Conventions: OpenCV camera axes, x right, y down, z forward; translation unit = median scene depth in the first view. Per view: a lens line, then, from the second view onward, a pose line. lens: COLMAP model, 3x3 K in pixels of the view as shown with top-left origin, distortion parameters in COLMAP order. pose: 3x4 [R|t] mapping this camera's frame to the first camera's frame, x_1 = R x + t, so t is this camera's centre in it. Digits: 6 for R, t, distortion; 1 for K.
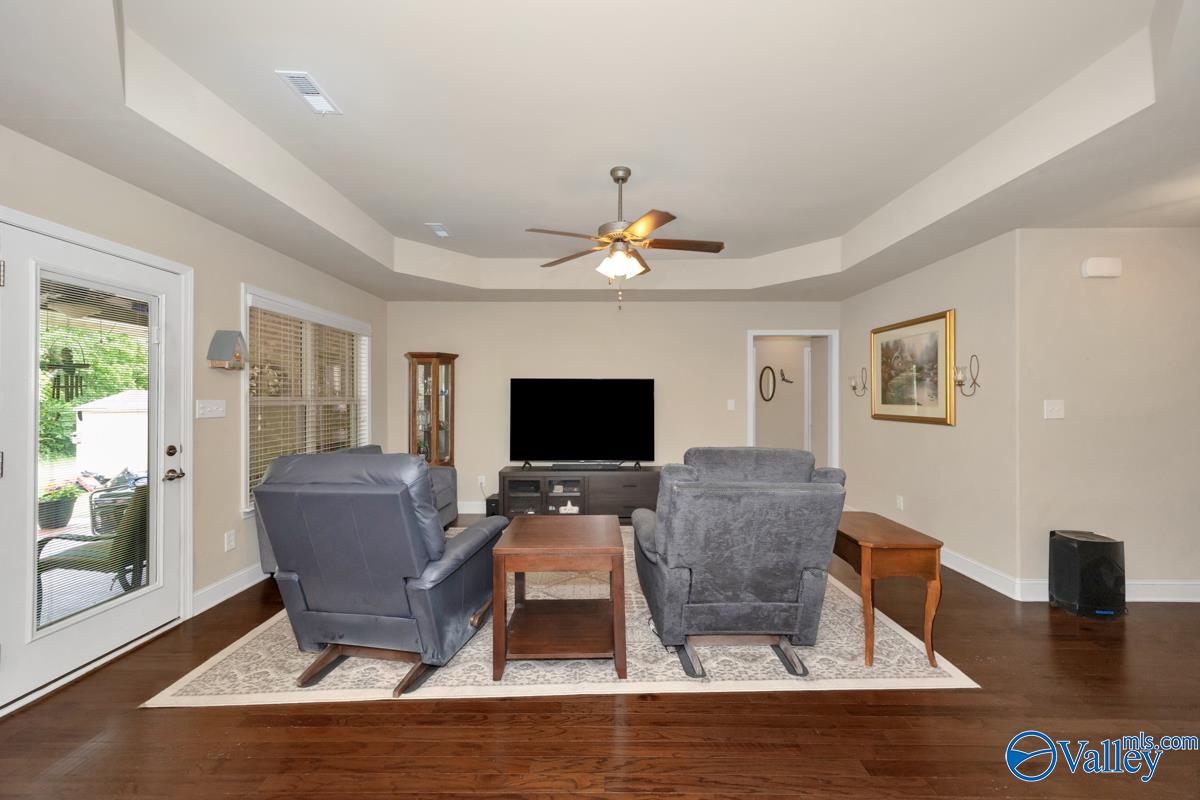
lens RADIAL K [[477.9, 0, 592.3], [0, 477.9, 396.9], [0, 0, 1]] dist [-0.006887, 0.000187]
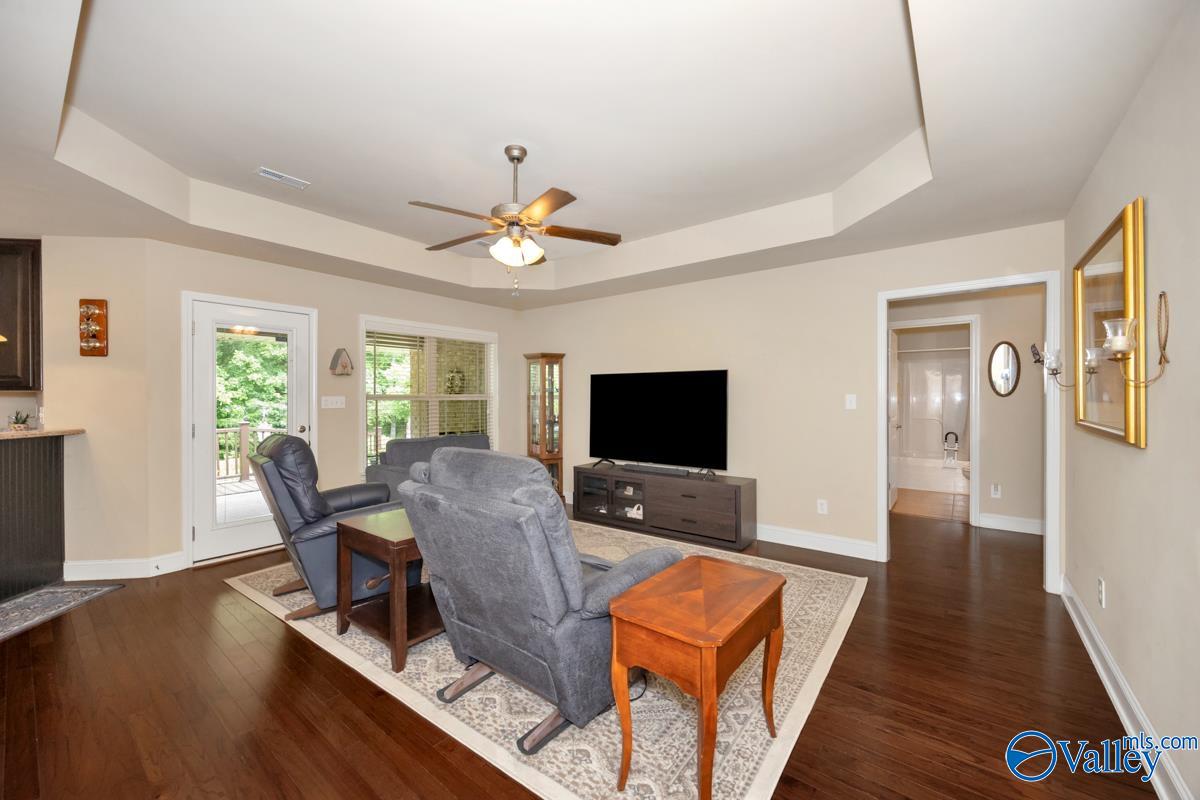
lens RADIAL K [[477.9, 0, 590.0], [0, 477.9, 400.0], [0, 0, 1]] dist [-0.006887, 0.000187]
pose [[0.779346, 0.002062, -0.626591, 0.461488], [0.005896, 0.999926, 0.010623, 0.003795], [0.626567, -0.011973, 0.779276, 0.217748]]
